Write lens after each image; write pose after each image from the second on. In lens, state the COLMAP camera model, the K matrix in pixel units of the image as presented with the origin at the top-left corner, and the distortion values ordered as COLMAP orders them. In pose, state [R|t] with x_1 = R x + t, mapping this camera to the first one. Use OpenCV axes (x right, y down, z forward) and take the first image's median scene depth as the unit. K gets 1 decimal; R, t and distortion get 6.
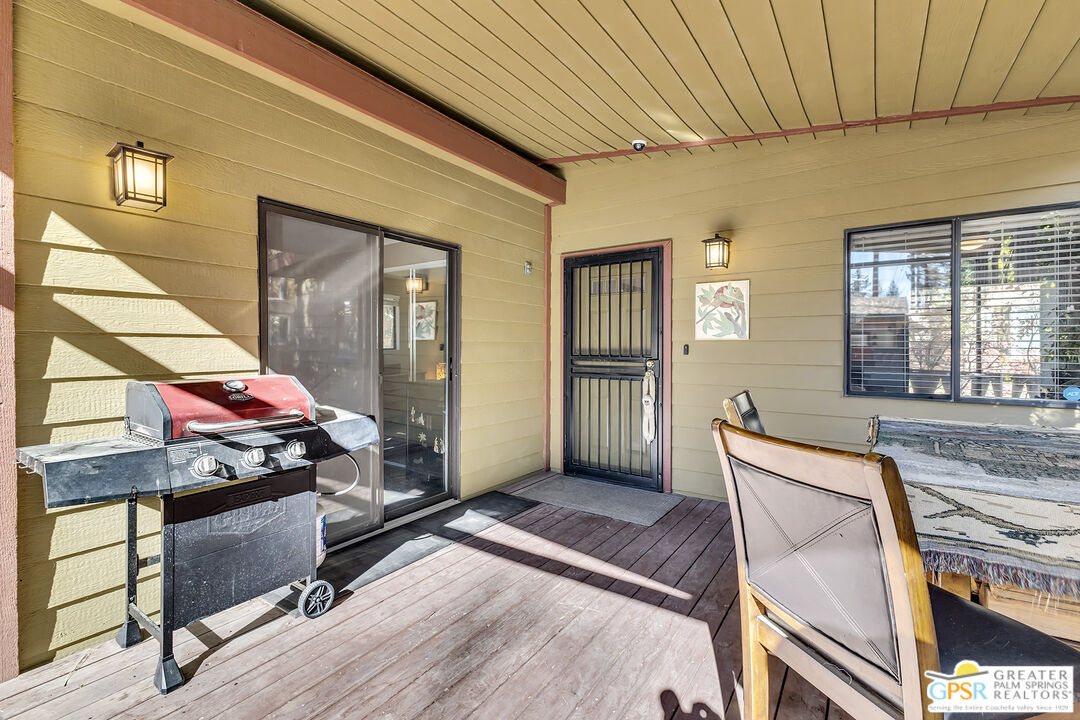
lens RADIAL K [[470.6, 0, 548.4], [0, 470.6, 345.6], [0, 0, 1]] dist [0.014671, -0.003865]
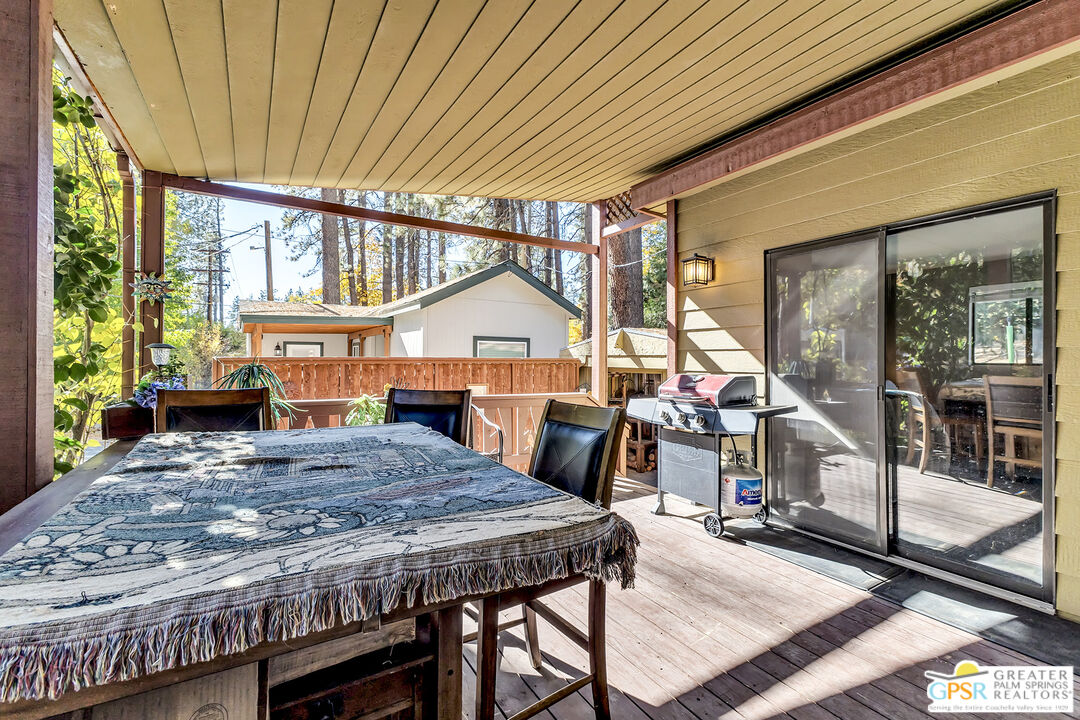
lens RADIAL K [[470.6, 0, 539.4], [0, 470.6, 360.8], [0, 0, 1]] dist [0.014671, -0.003865]
pose [[-0.411217, -0.000357, -0.911538, 0.959813], [-0.007687, 0.999966, 0.003076, 0.015175], [0.911505, 0.008272, -0.411205, 0.974854]]
